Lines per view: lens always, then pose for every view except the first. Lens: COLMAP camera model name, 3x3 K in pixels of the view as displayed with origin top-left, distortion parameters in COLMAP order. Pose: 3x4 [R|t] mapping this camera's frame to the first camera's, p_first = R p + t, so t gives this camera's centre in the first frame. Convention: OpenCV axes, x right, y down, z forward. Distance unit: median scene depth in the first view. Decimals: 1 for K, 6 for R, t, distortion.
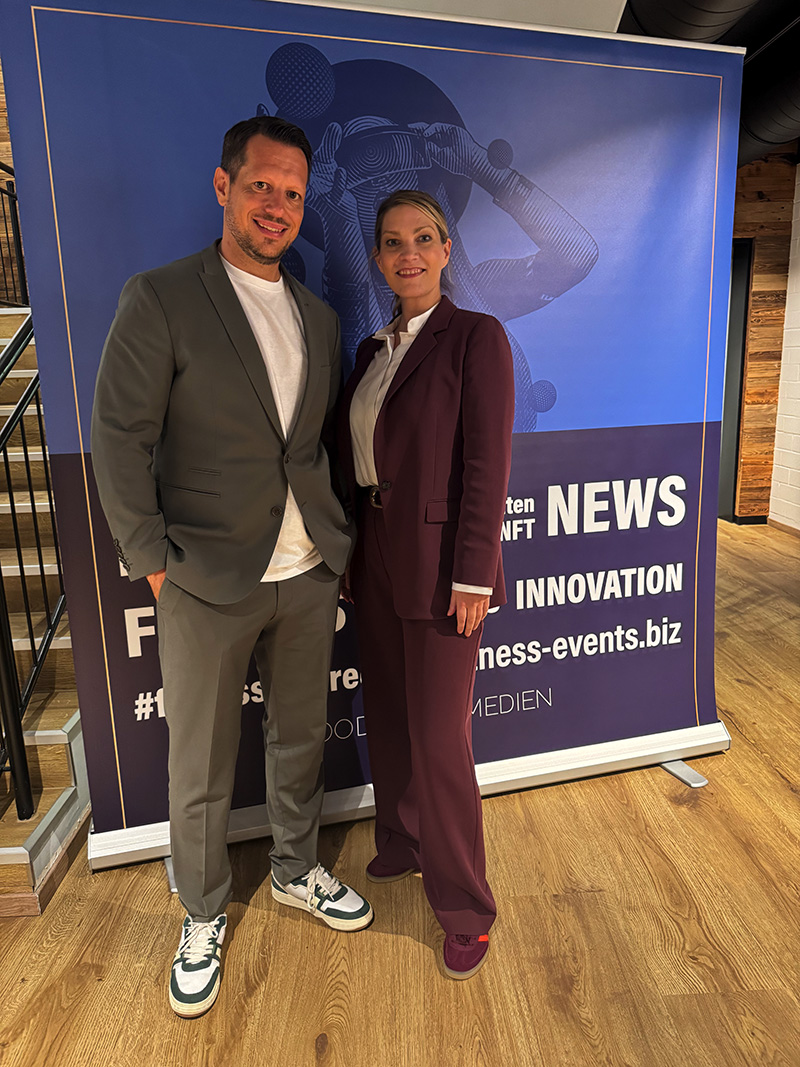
lens RADIAL K [[749.3, 0, 397.0], [0, 749.3, 537.3], [0, 0, 1]] dist [0.022641, -0.035168]
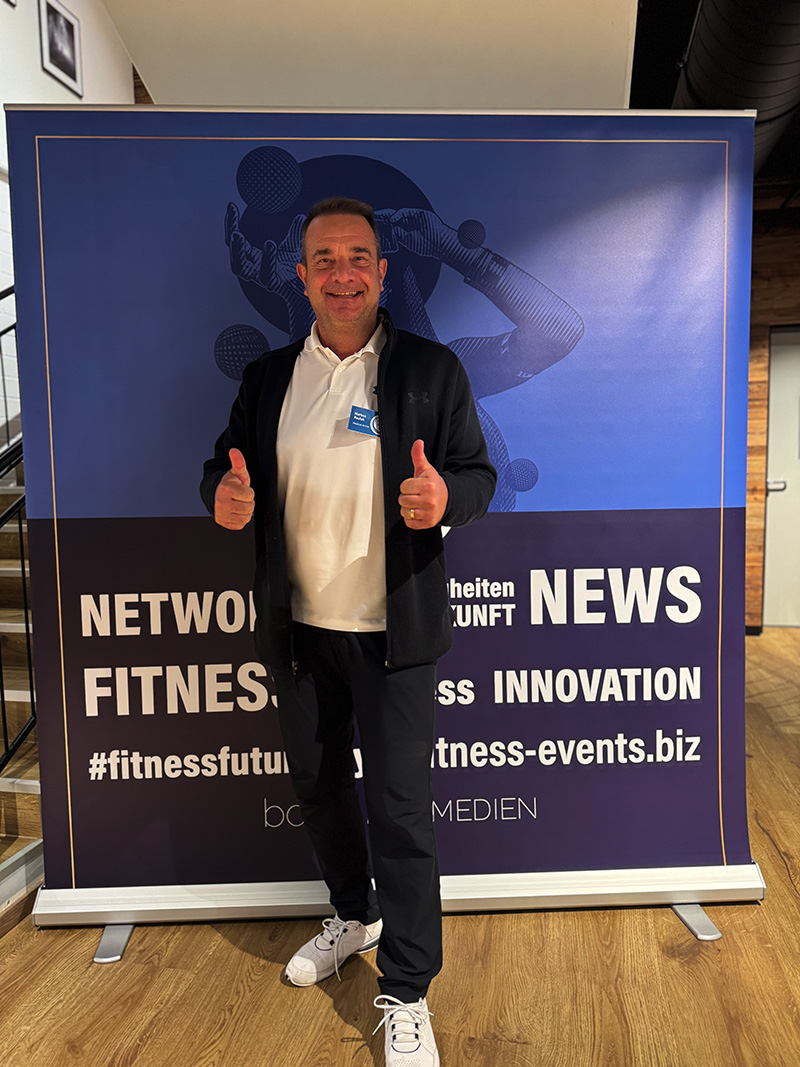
lens RADIAL K [[755.0, 0, 403.1], [0, 755.0, 535.2], [0, 0, 1]] dist [-0.004212, -0.006154]
pose [[0.969423, 0.032929, -0.243175, 0.262912], [-0.063060, 0.991106, -0.117181, 0.007172], [0.237153, 0.128933, 0.962878, 0.059190]]
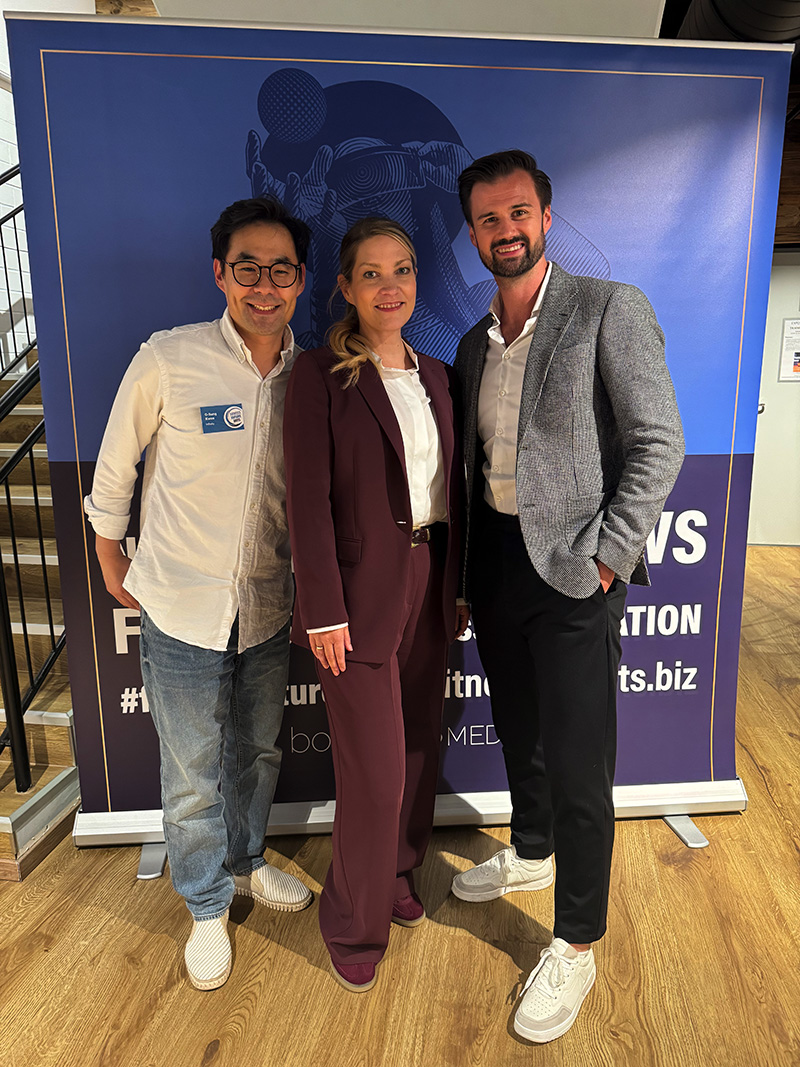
lens RADIAL K [[750.9, 0, 403.9], [0, 750.9, 538.8], [0, 0, 1]] dist [0.018954, -0.029279]
pose [[0.980627, 0.065697, -0.184541, 0.193518], [-0.064684, 0.997839, 0.011511, -0.034669], [0.184898, 0.000649, 0.982757, 0.021733]]
